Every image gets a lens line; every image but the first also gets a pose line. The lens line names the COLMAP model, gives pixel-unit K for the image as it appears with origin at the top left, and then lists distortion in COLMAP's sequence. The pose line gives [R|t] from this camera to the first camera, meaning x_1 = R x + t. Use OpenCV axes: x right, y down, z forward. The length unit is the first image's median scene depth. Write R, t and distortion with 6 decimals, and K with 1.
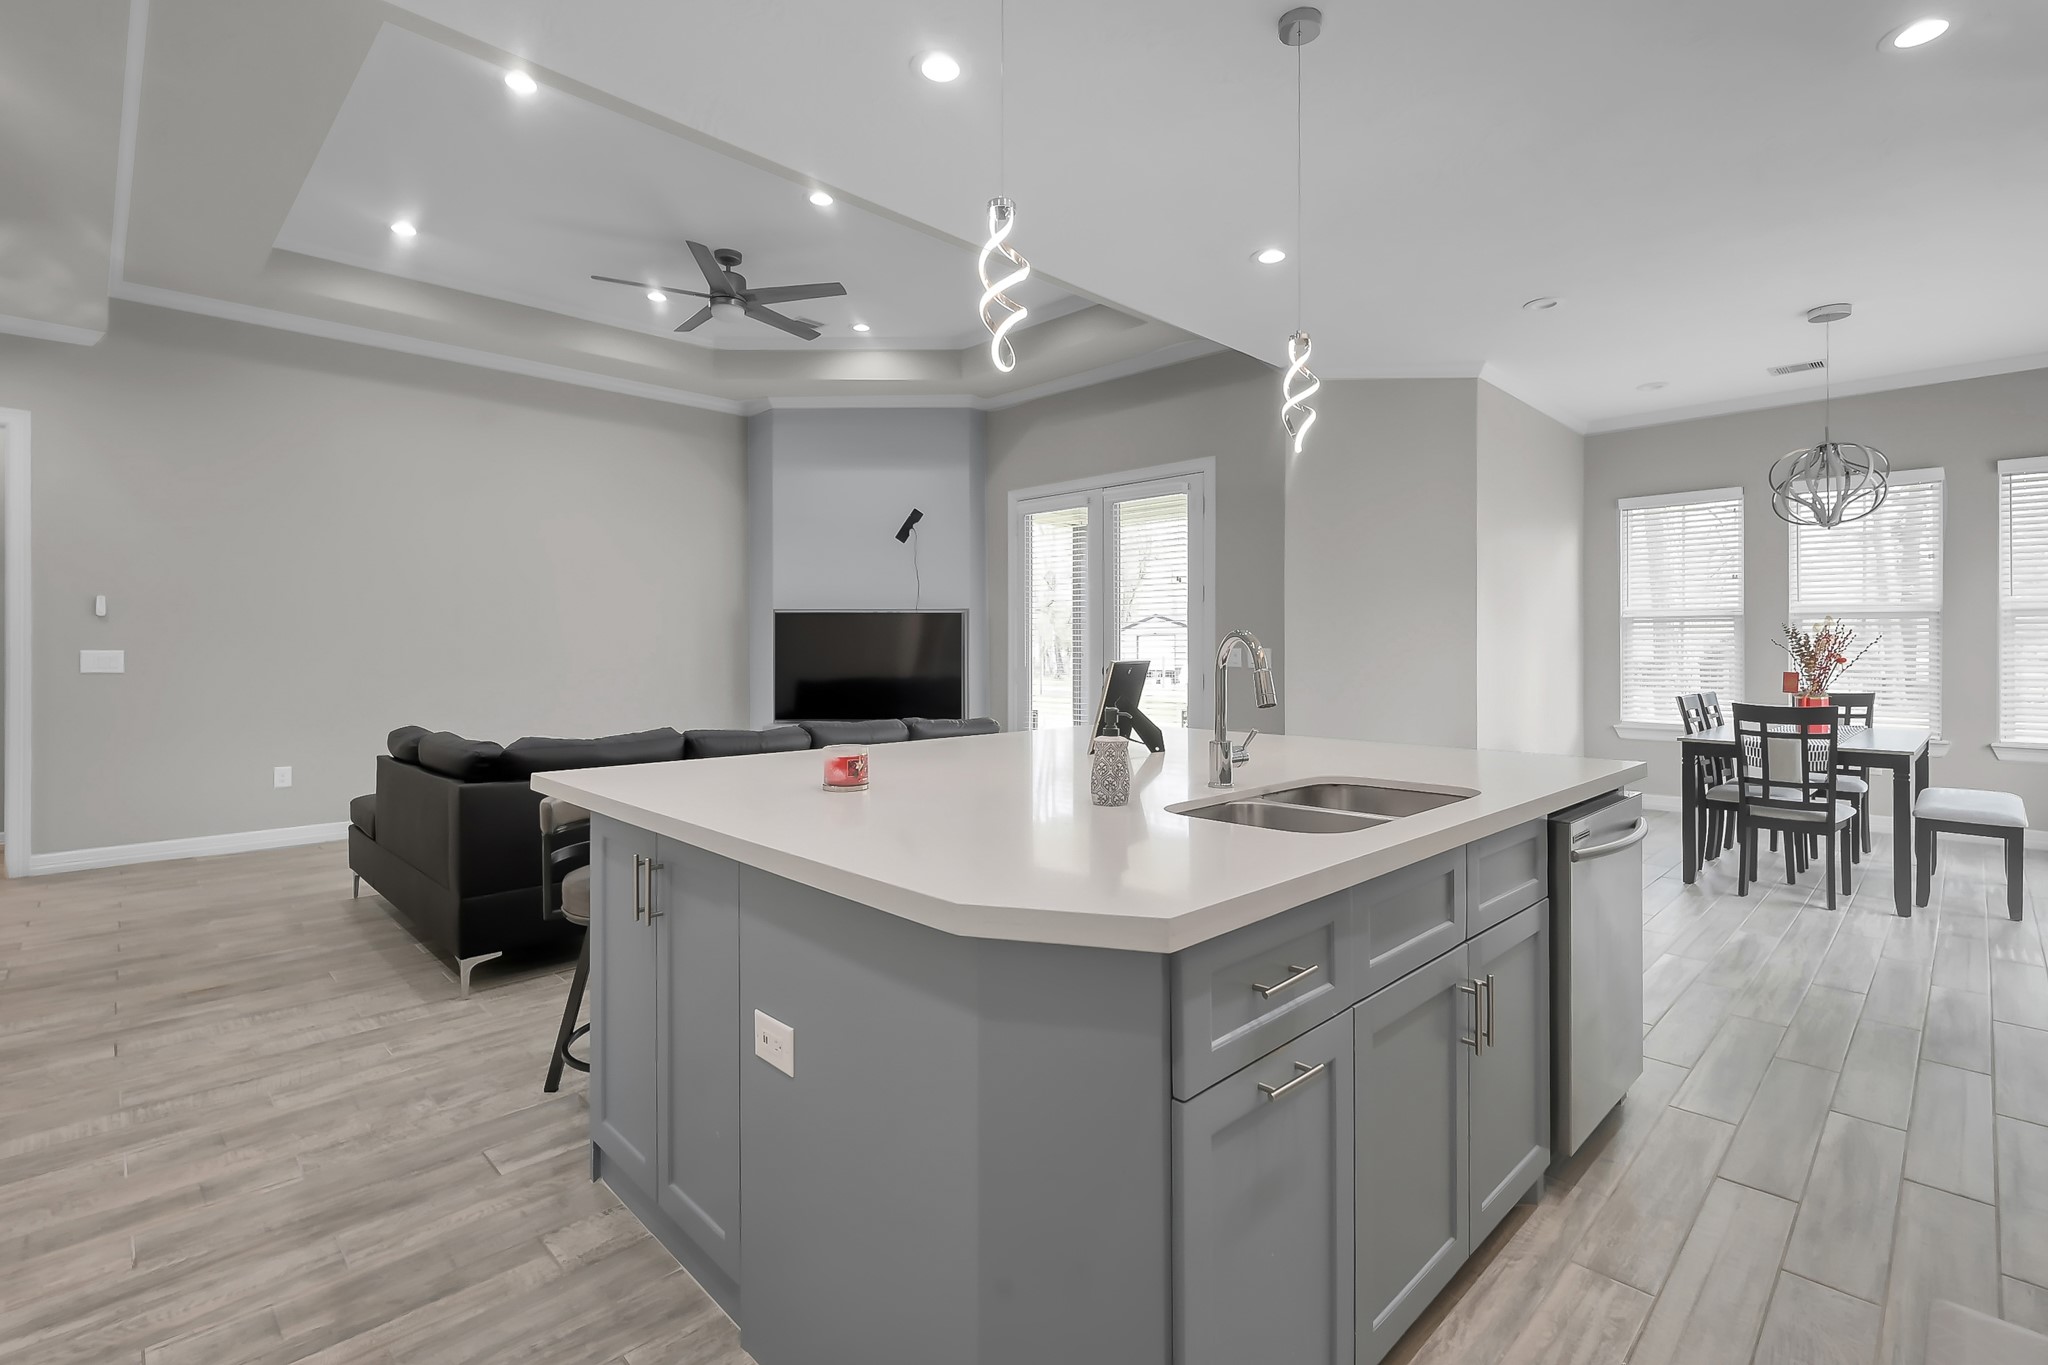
lens RADIAL K [[938.1, 0, 1028.3], [0, 938.1, 662.7], [0, 0, 1]] dist [-0.001261, 0.000529]
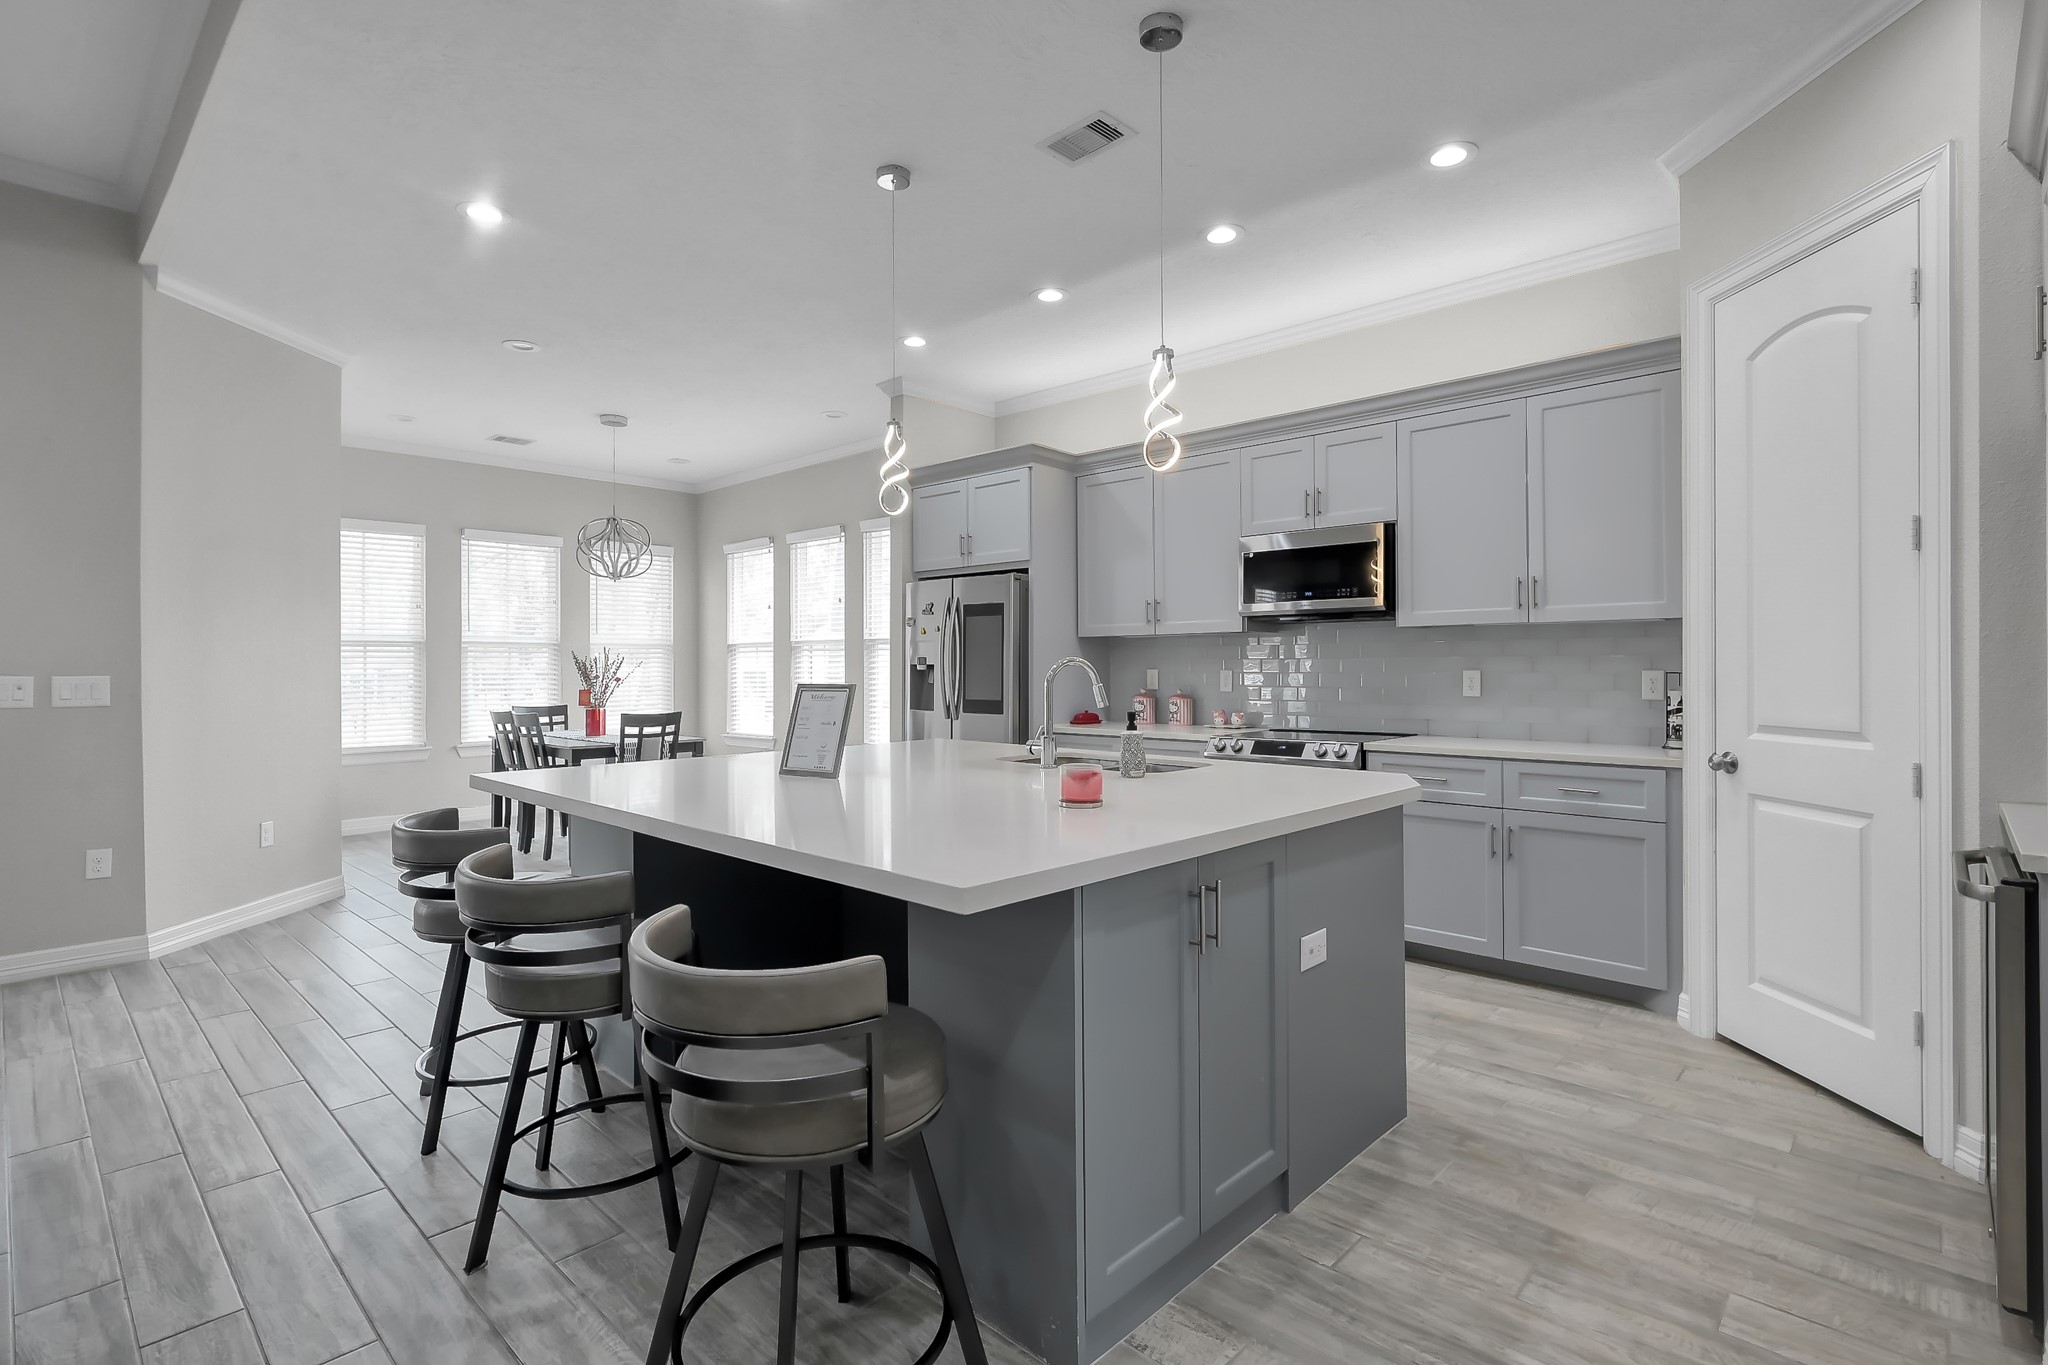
lens RADIAL K [[966.4, 0, 1007.8], [0, 966.4, 673.8], [0, 0, 1]] dist [-0.002416, 0.000128]
pose [[-0.030192, -0.001221, 0.999543, -0.580965], [0.014830, 0.999889, 0.001670, -0.005675], [-0.999434, 0.014874, -0.030171, 0.508150]]
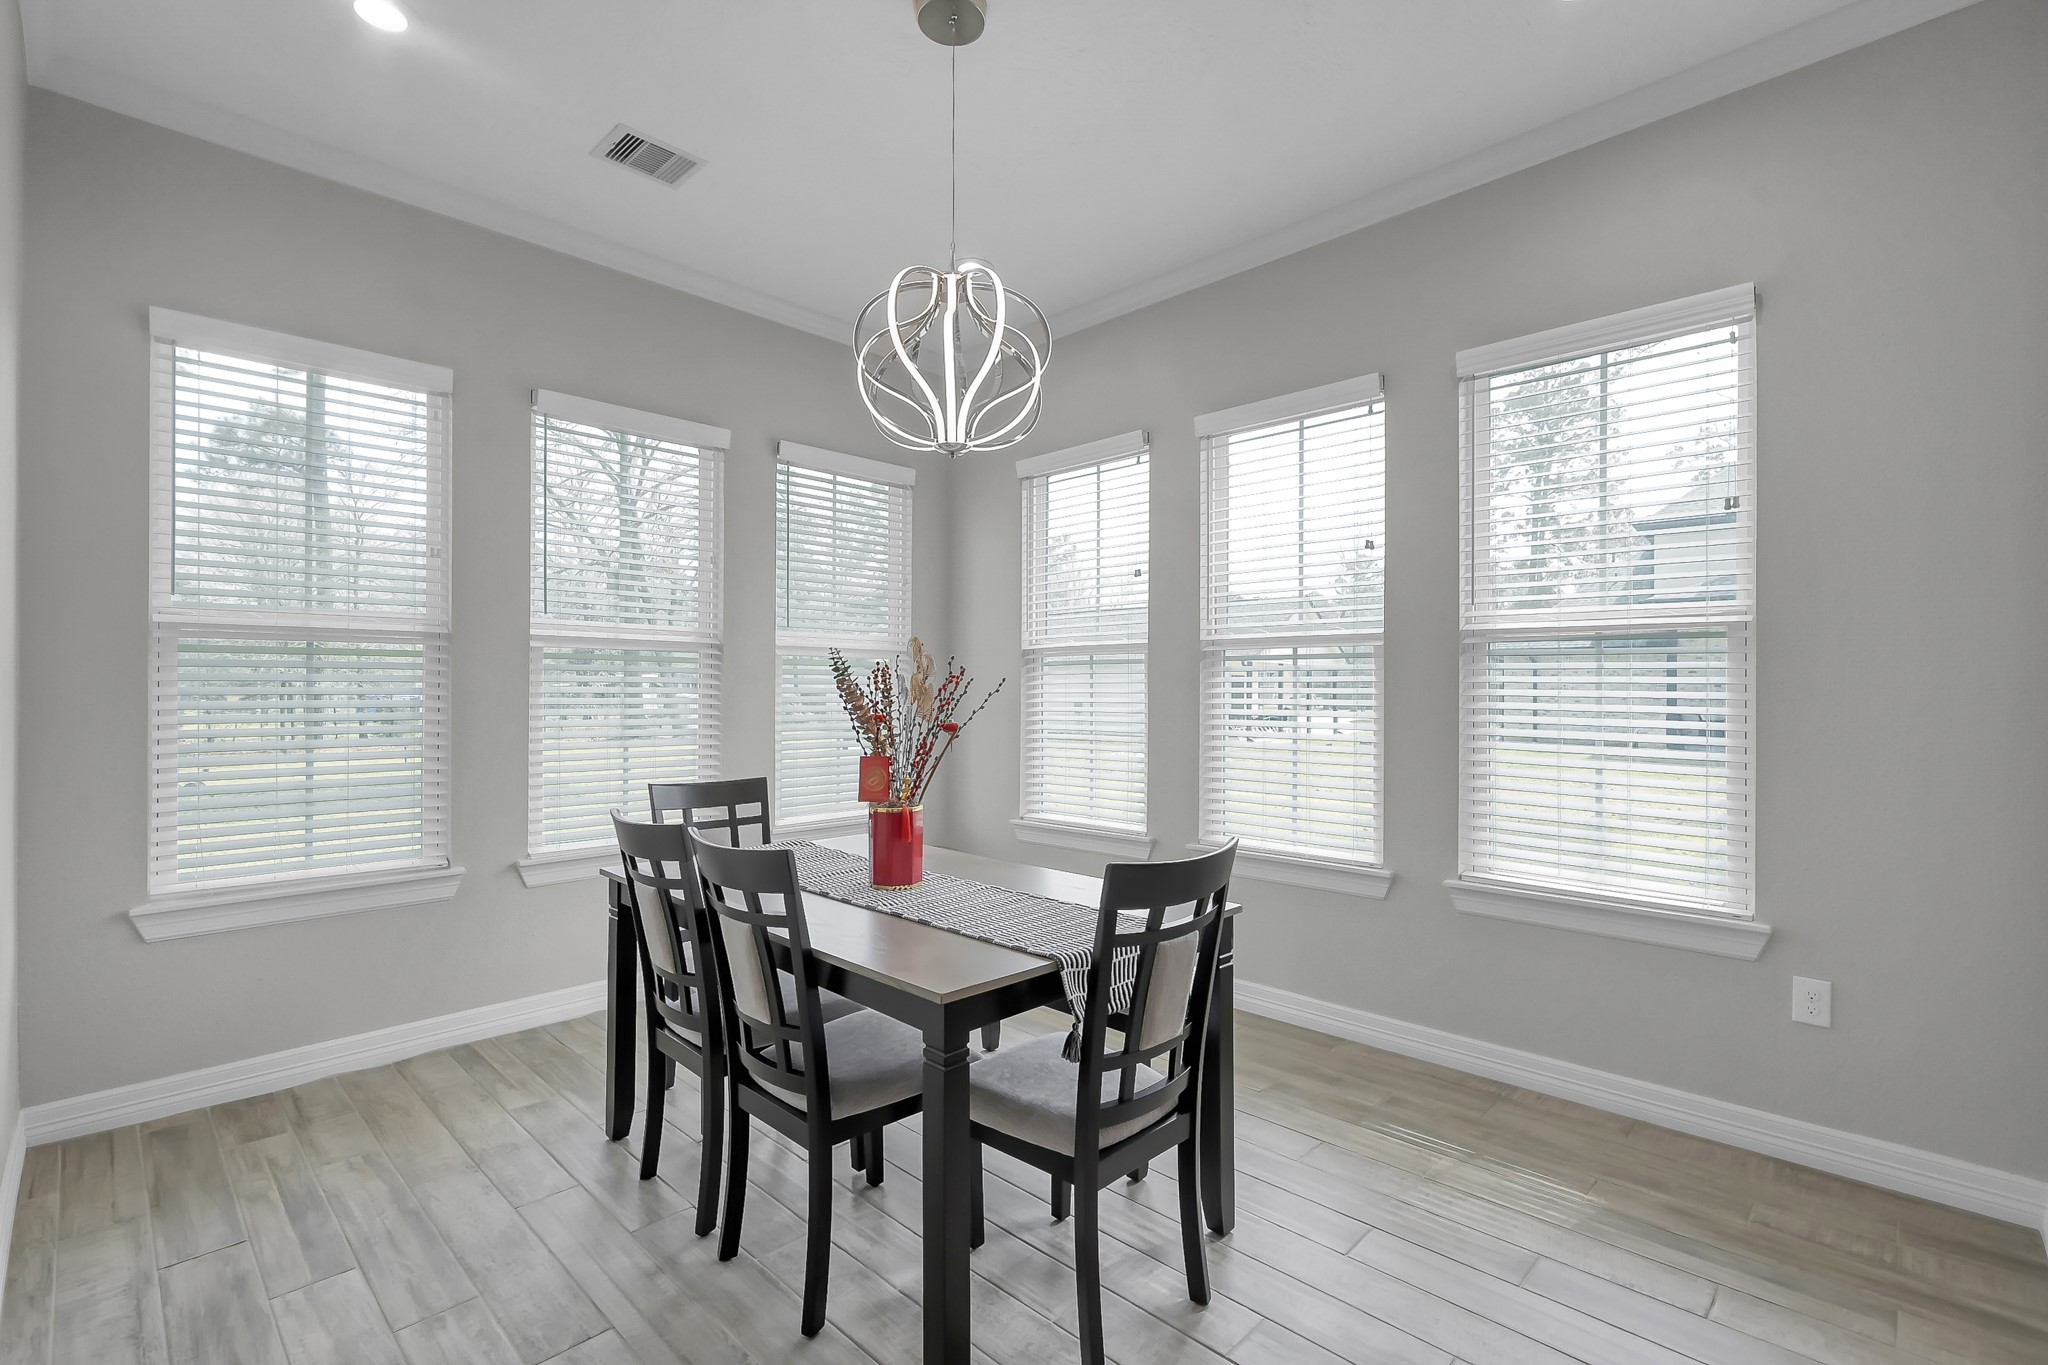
lens RADIAL K [[938.1, 0, 1028.3], [0, 938.1, 662.7], [0, 0, 1]] dist [-0.001261, 0.000529]
pose [[-0.031302, 0.019643, 0.999317, 0.380660], [0.013828, 0.999720, -0.019217, -0.030704], [-0.999414, 0.013217, -0.031565, 1.036785]]
